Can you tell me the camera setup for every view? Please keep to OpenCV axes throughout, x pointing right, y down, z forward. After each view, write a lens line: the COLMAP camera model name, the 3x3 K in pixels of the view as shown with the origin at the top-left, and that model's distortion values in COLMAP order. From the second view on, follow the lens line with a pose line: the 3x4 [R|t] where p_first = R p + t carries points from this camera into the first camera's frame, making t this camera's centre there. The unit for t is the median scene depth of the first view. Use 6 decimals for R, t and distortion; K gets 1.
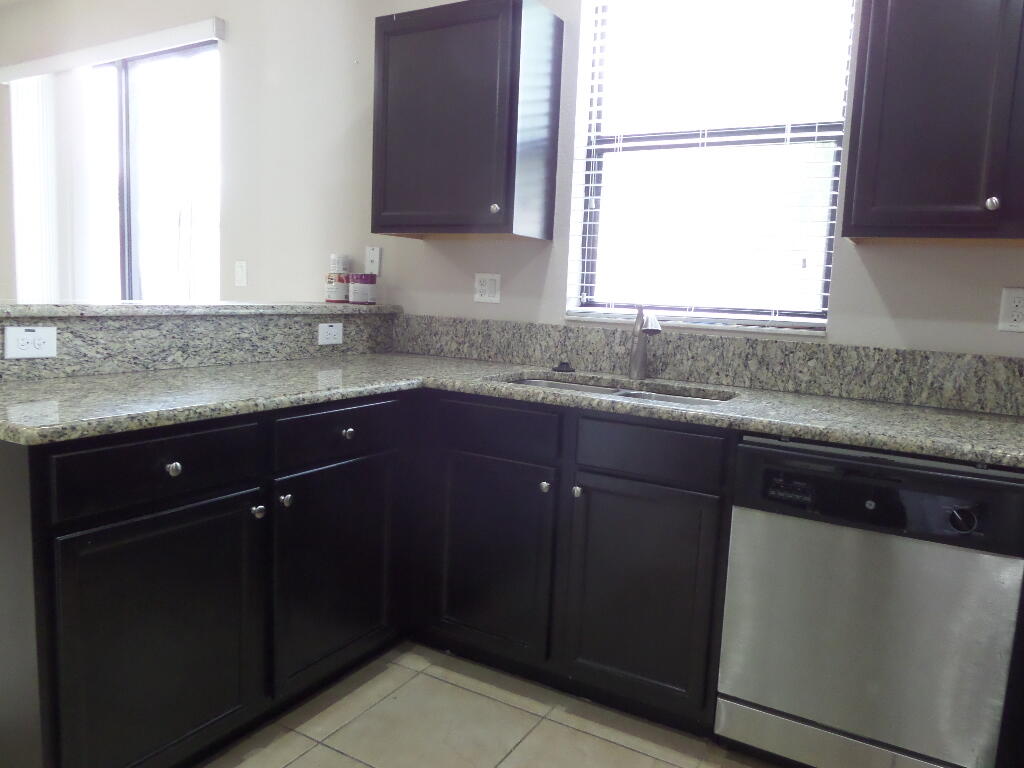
lens RADIAL K [[749.1, 0, 506.8], [0, 749.1, 378.7], [0, 0, 1]] dist [-0.025385, -0.000976]
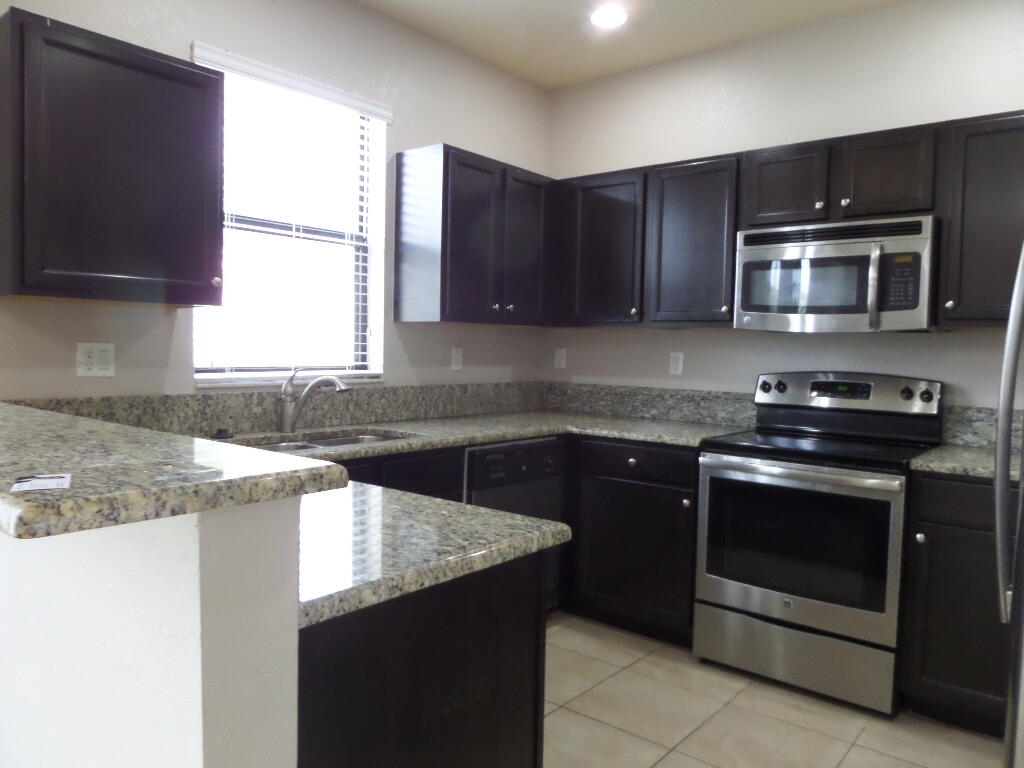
lens RADIAL K [[749.1, 0, 506.5], [0, 749.1, 387.5], [0, 0, 1]] dist [-0.025385, -0.000976]
pose [[0.140581, -0.078451, 0.986956, -0.880809], [0.125343, 0.990245, 0.060859, -0.092665], [-0.982103, 0.115153, 0.149043, 0.473490]]
